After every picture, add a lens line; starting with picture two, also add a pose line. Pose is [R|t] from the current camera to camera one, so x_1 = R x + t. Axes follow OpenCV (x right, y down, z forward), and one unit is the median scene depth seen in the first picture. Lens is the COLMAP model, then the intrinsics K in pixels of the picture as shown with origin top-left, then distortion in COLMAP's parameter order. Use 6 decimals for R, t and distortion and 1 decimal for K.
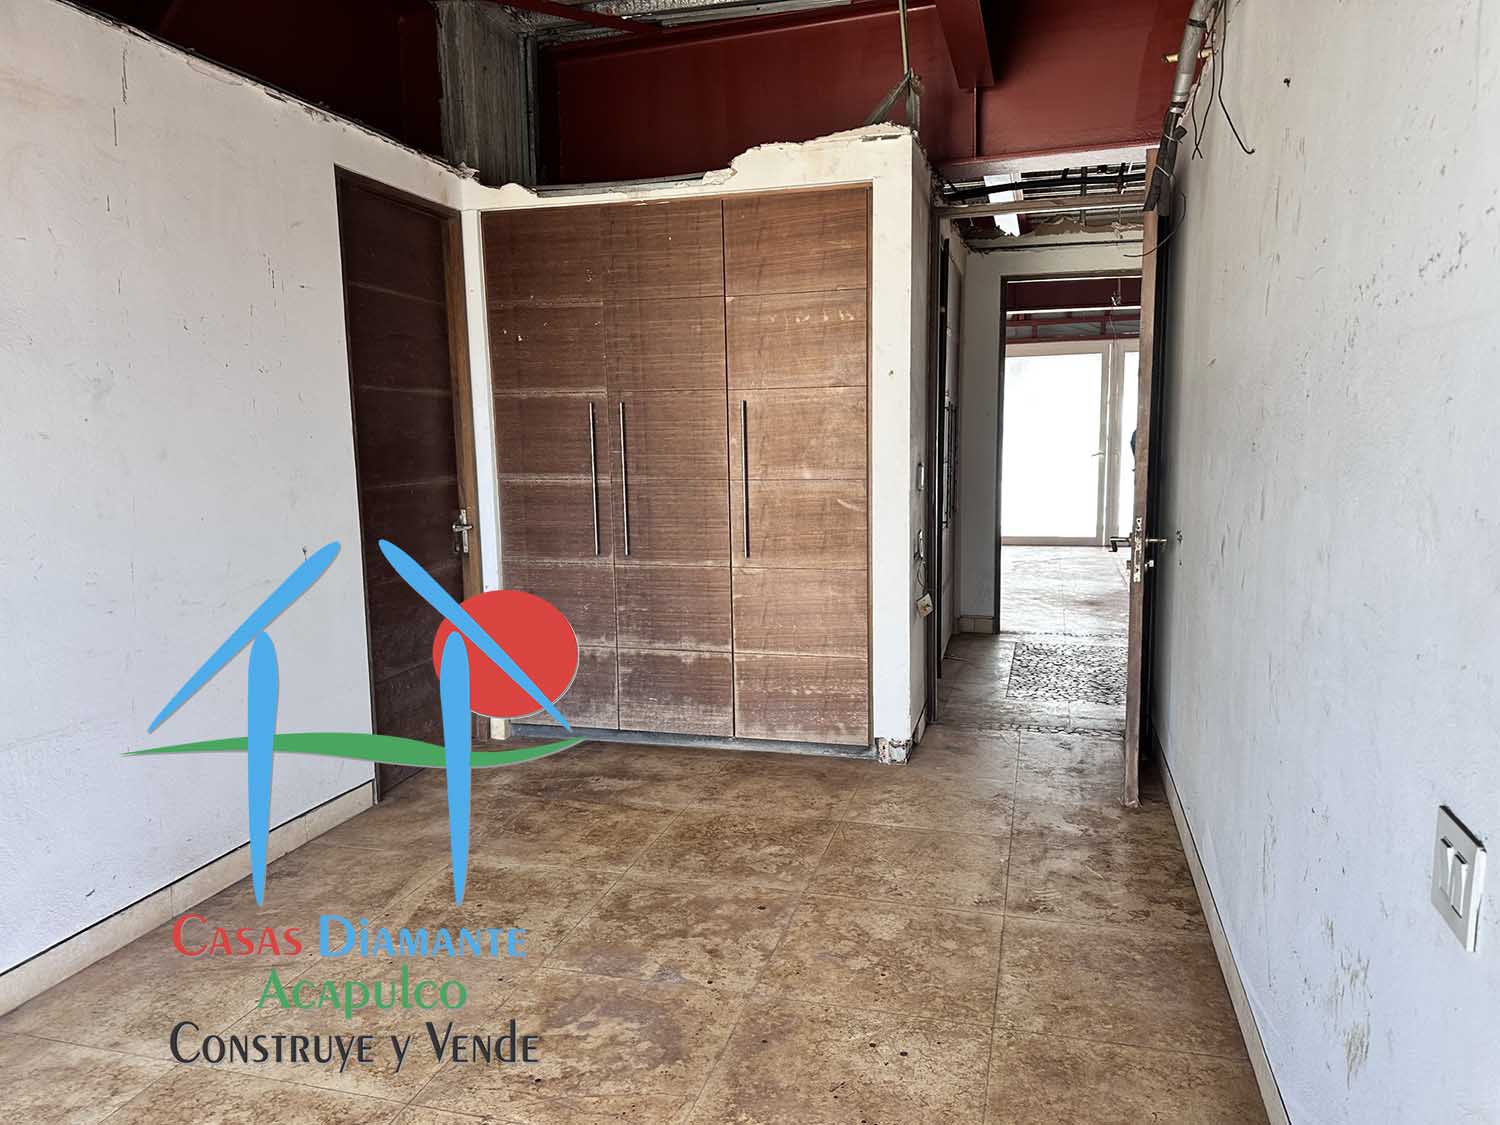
lens RADIAL K [[1027.1, 0, 767.2], [0, 1027.1, 565.0], [0, 0, 1]] dist [0.106186, -0.154869]
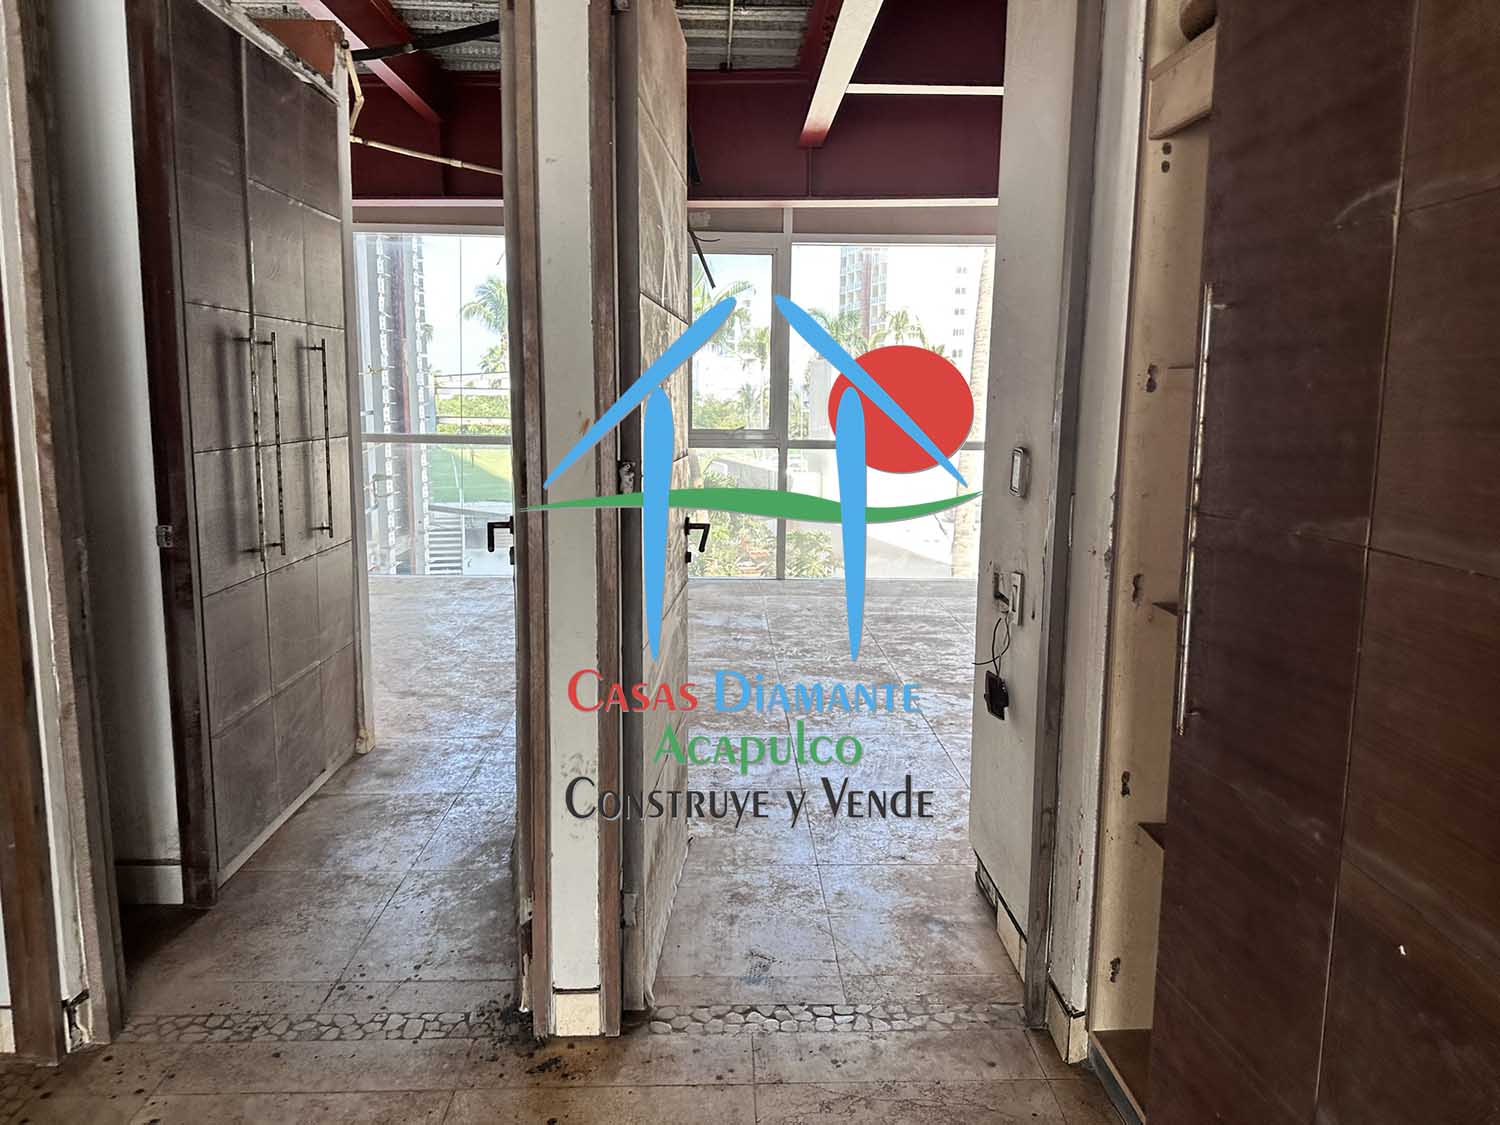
lens RADIAL K [[1027.1, 0, 767.2], [0, 1027.1, 565.0], [0, 0, 1]] dist [0.106186, -0.154869]
pose [[-0.953008, 0.047836, -0.299145, 0.485115], [-0.041228, 0.957788, 0.284504, -0.206774], [0.300127, 0.283467, -0.910807, 1.599609]]
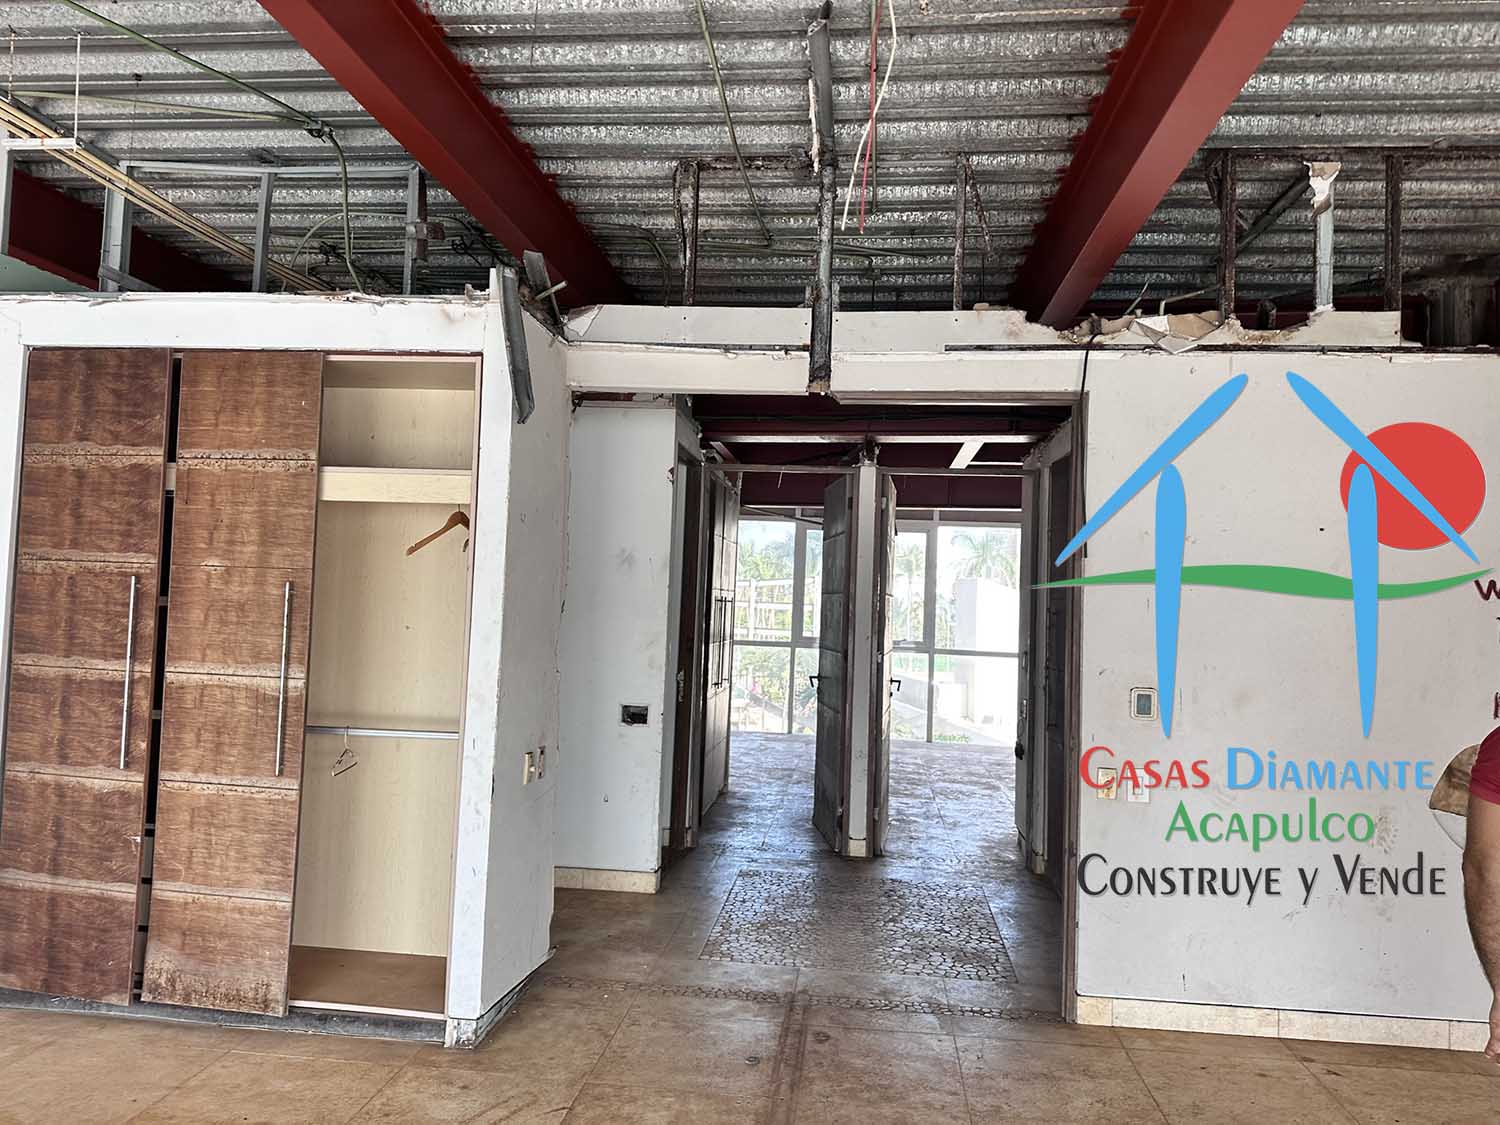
lens RADIAL K [[1027.1, 0, 767.2], [0, 1027.1, 565.0], [0, 0, 1]] dist [0.106186, -0.154869]
pose [[-0.985889, -0.027980, -0.165046, 0.824798], [-0.043557, 0.994849, 0.091530, -0.367074], [0.161635, 0.097427, -0.982030, 2.574392]]
